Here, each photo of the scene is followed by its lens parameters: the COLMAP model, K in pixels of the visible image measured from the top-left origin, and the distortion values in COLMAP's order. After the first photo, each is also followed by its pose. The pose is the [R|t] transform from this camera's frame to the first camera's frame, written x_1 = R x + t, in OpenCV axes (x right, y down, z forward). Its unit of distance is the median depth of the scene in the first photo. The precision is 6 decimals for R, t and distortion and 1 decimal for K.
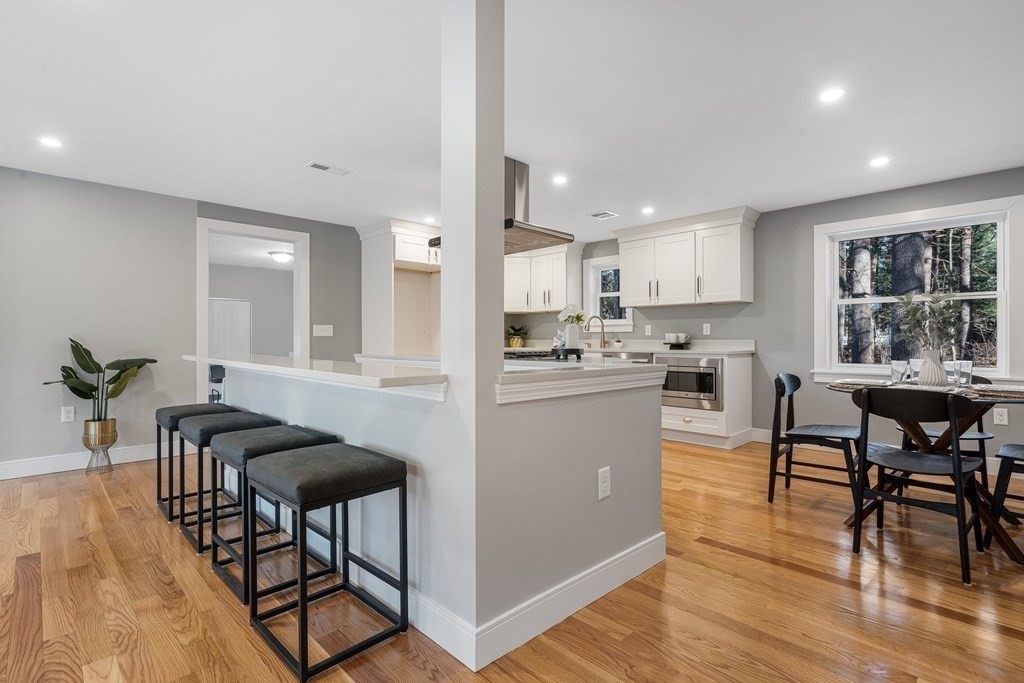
lens RADIAL K [[487.8, 0, 505.2], [0, 487.8, 338.5], [0, 0, 1]] dist [-0.003988, 0.000278]
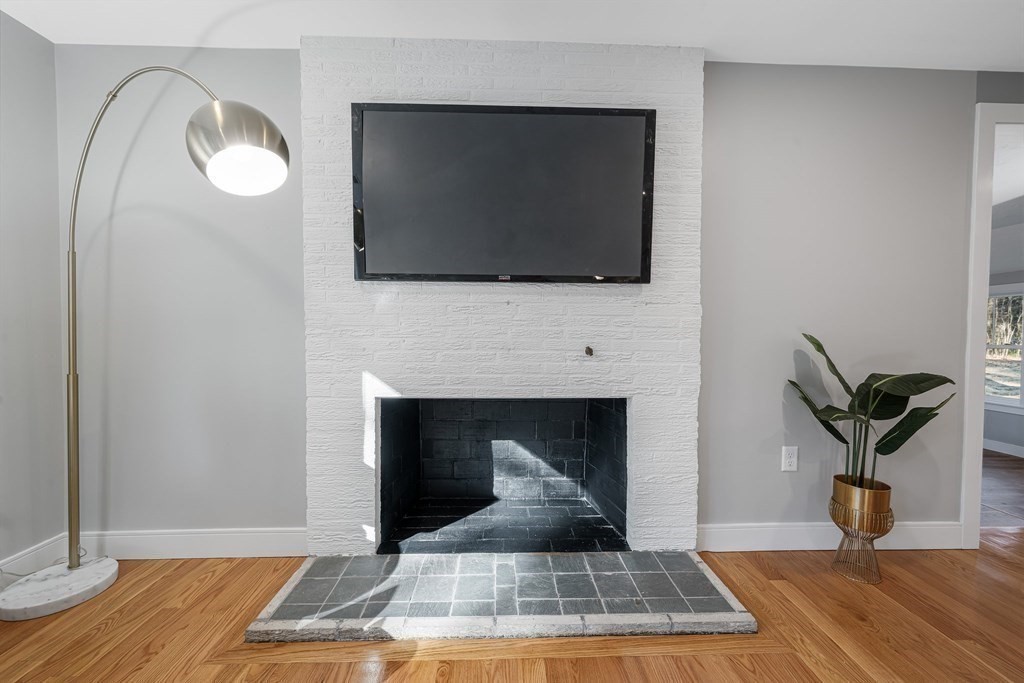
lens RADIAL K [[410.4, 0, 507.5], [0, 410.4, 343.6], [0, 0, 1]] dist [-0.003708, -0.000354]
pose [[0.725546, 0.025932, -0.687685, -0.658153], [-0.006464, 0.999502, 0.030871, -0.001662], [0.688143, -0.017954, 0.725352, 0.317654]]
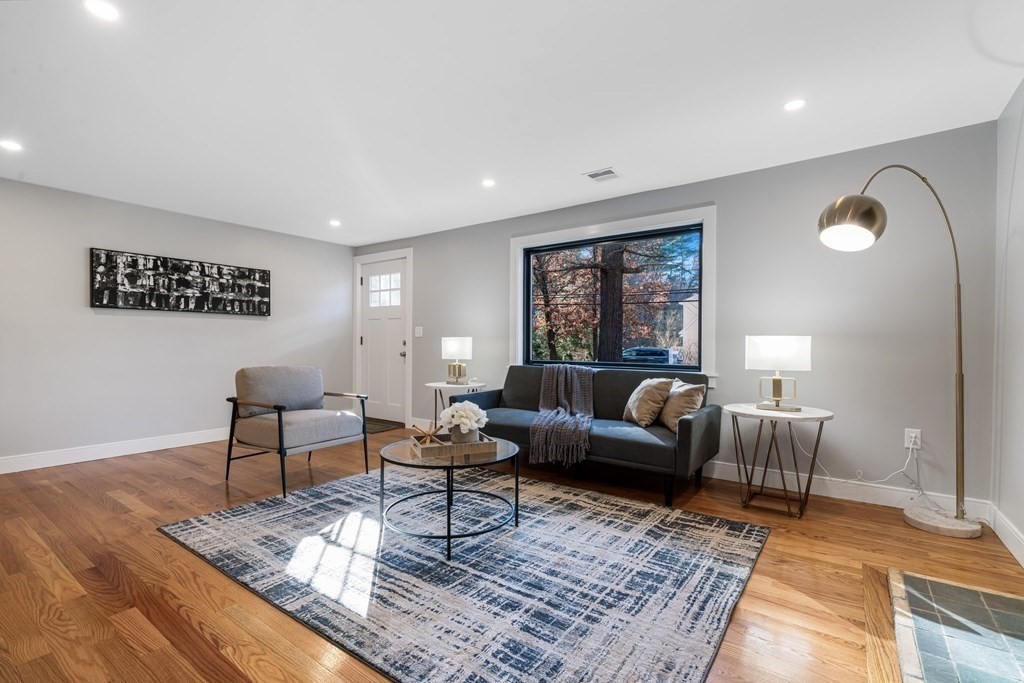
lens RADIAL K [[473.5, 0, 516.7], [0, 473.5, 345.7], [0, 0, 1]] dist [-0.004478, -0.000471]
pose [[-0.986337, -0.000545, -0.164740, -0.572702], [-0.000904, 0.999997, 0.002103, 0.003418], [0.164739, 0.002223, -0.986335, 0.765167]]
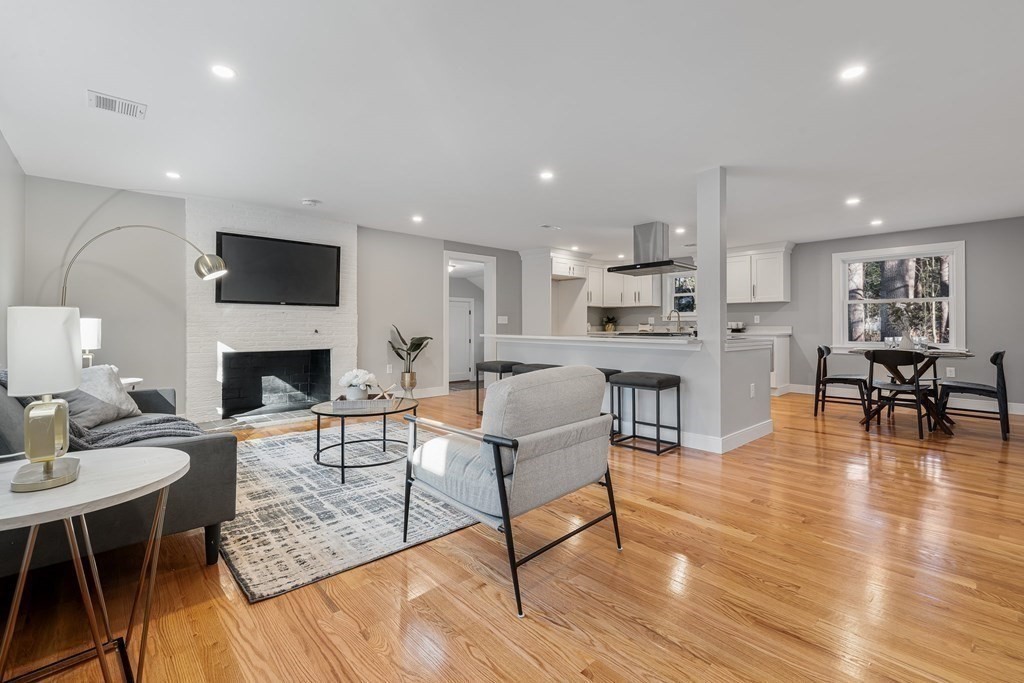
lens RADIAL K [[437.3, 0, 510.2], [0, 437.3, 323.7], [0, 0, 1]] dist [-0.000136, 0.000247]
pose [[0.999546, 0.002039, -0.030054, -0.350692], [-0.002107, 0.999995, -0.002226, -0.000702], [0.030050, 0.002288, 0.999546, -0.426876]]
